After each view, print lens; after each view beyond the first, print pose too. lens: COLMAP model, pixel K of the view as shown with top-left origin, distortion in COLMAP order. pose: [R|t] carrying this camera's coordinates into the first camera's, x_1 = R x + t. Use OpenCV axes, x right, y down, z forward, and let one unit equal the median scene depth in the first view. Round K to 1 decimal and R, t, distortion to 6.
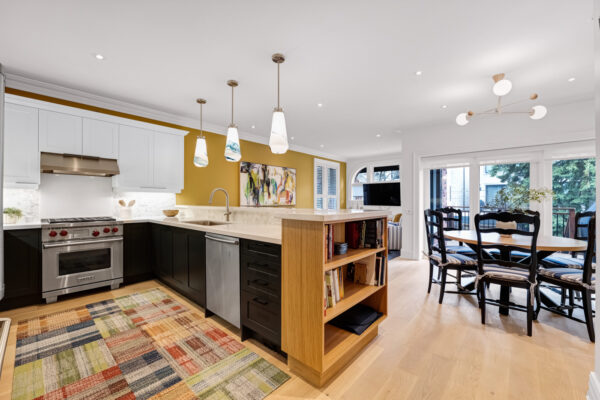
lens RADIAL K [[243.3, 0, 300.0], [0, 243.3, 200.0], [0, 0, 1]] dist [0.000291, 0.000002]
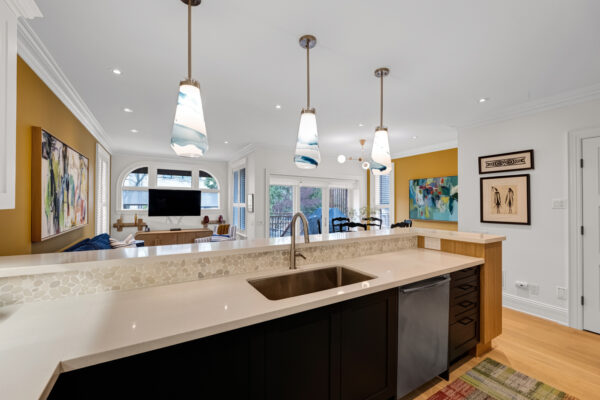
lens RADIAL K [[243.3, 0, 300.0], [0, 243.3, 200.0], [0, 0, 1]] dist [0.000291, 0.000002]
pose [[0.298372, 0.008390, 0.954413, -0.858014], [-0.006367, 0.999957, -0.006800, -0.074917], [-0.954428, -0.004048, 0.298413, 0.823385]]
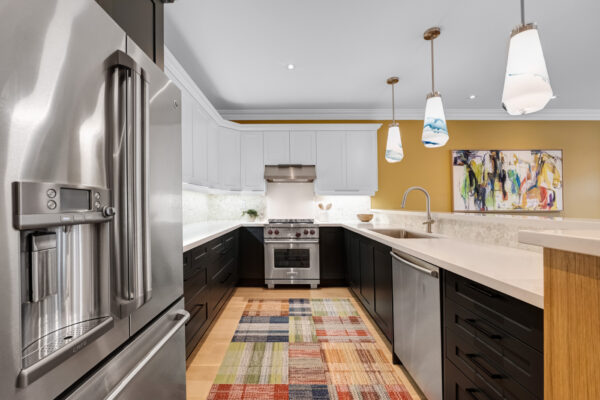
lens RADIAL K [[248.1, 0, 290.1], [0, 248.1, 200.5], [0, 0, 1]] dist [-0.014080, 0.000059]
pose [[0.663828, -0.013638, -0.747761, -0.028164], [0.004652, 0.999890, -0.014107, 0.001160], [0.747871, 0.005886, 0.663818, 0.225849]]
